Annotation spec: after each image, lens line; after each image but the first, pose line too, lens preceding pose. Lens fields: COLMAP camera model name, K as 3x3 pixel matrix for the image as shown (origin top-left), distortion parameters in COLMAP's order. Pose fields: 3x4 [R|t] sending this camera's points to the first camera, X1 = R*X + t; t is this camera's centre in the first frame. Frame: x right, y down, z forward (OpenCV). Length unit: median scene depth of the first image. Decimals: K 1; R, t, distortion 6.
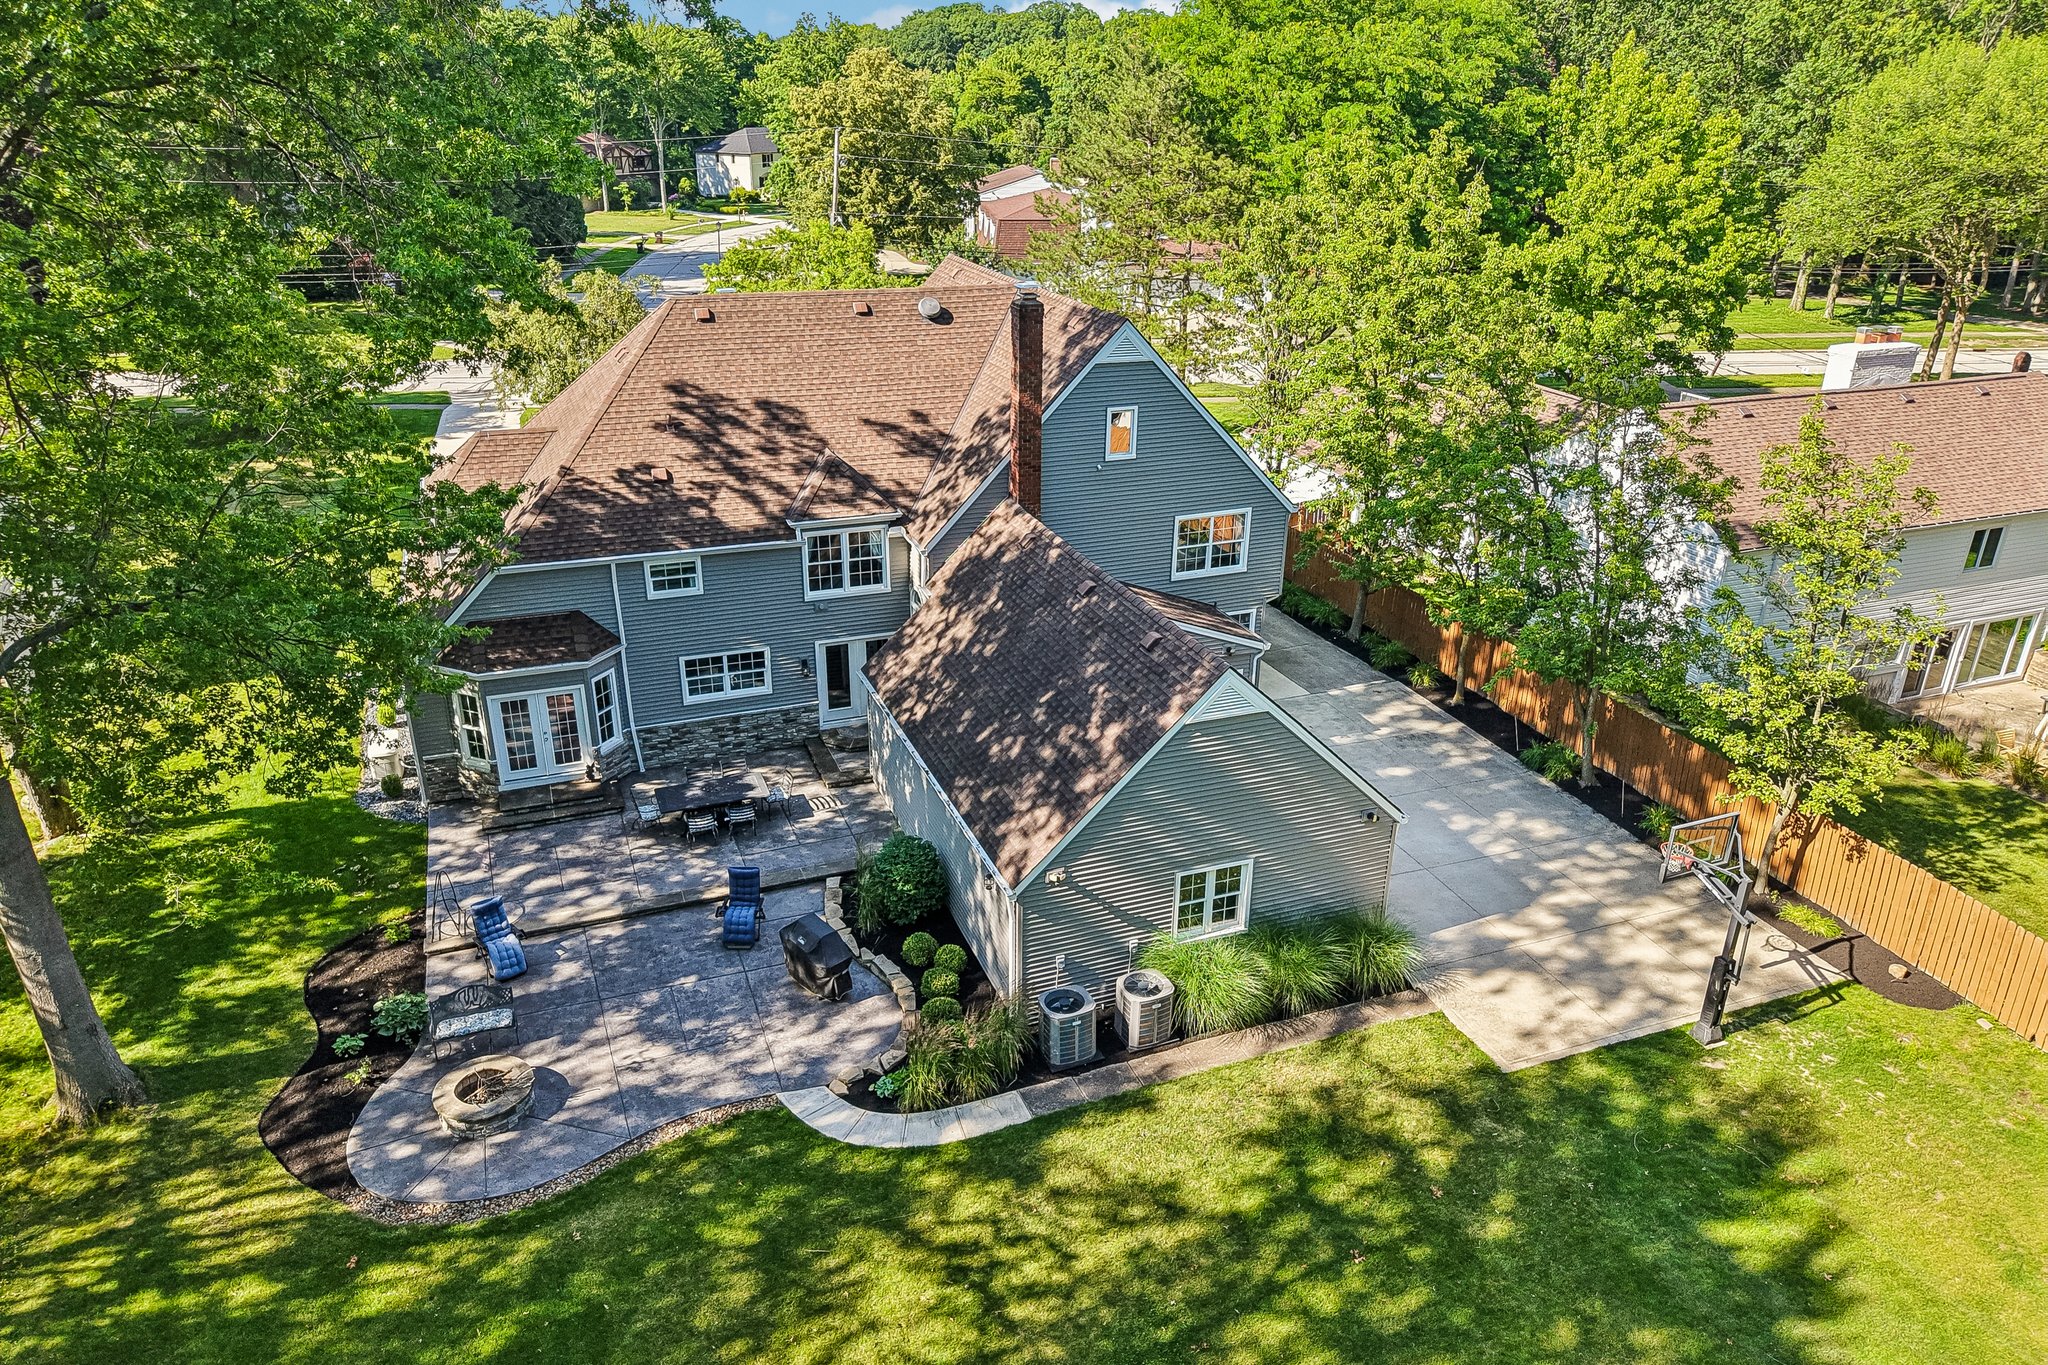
lens RADIAL K [[1390.1, 0, 1016.0], [0, 1390.1, 675.9], [0, 0, 1]] dist [0.003018, -0.000293]
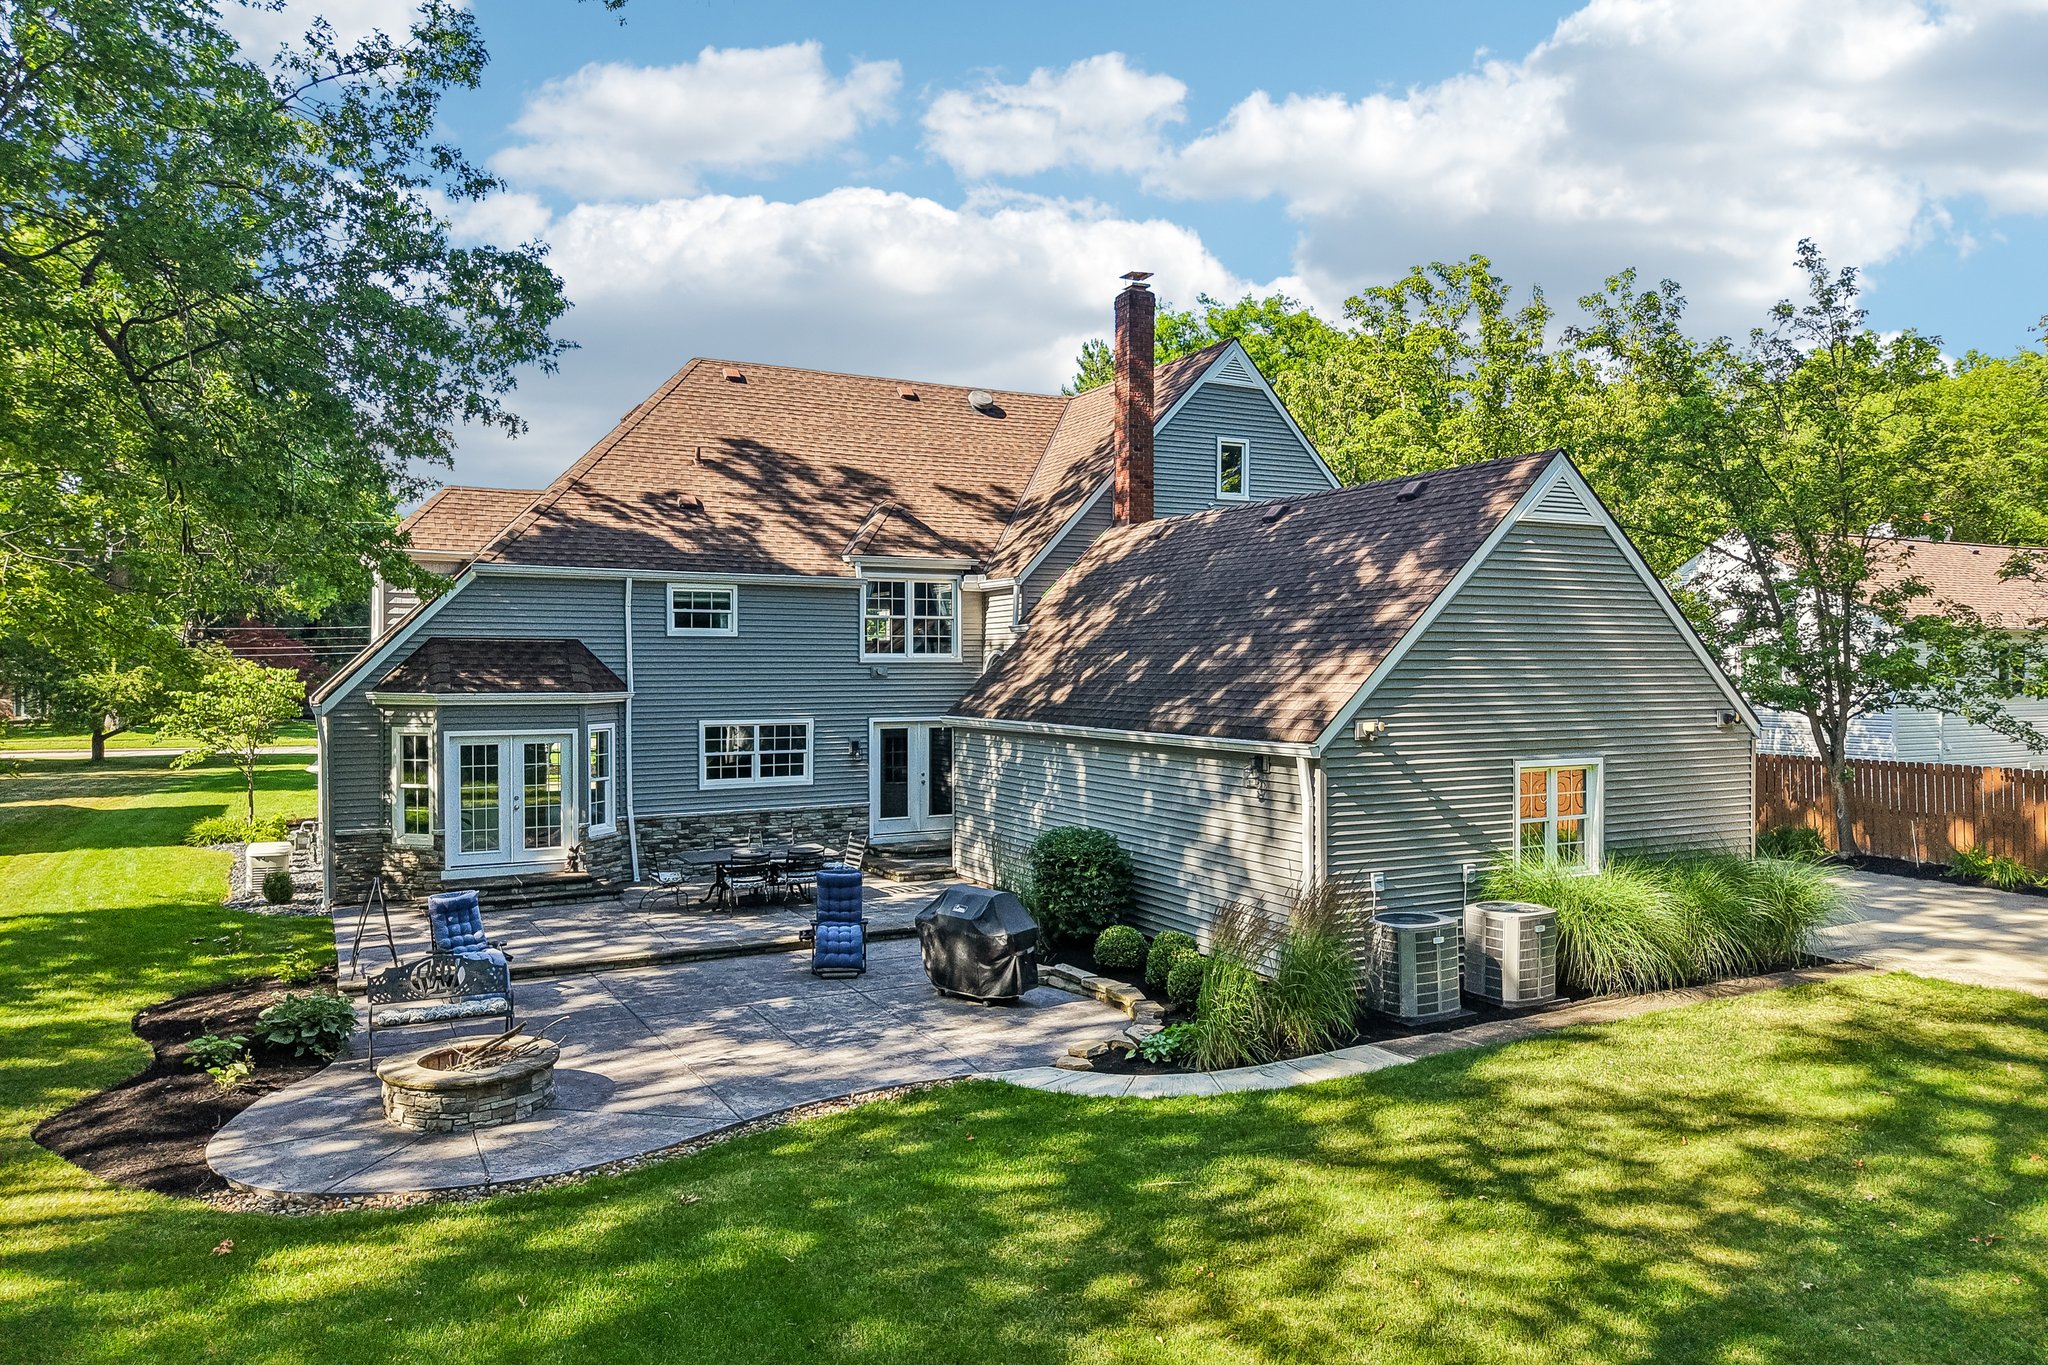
lens RADIAL K [[1414.3, 0, 1021.1], [0, 1414.3, 621.2], [0, 0, 1]] dist [0.036015, 0.000125]
pose [[0.993966, -0.008042, 0.109394, -0.159613], [0.050784, 0.917723, -0.393962, 0.264924], [-0.097226, 0.397141, 0.912593, 0.265551]]
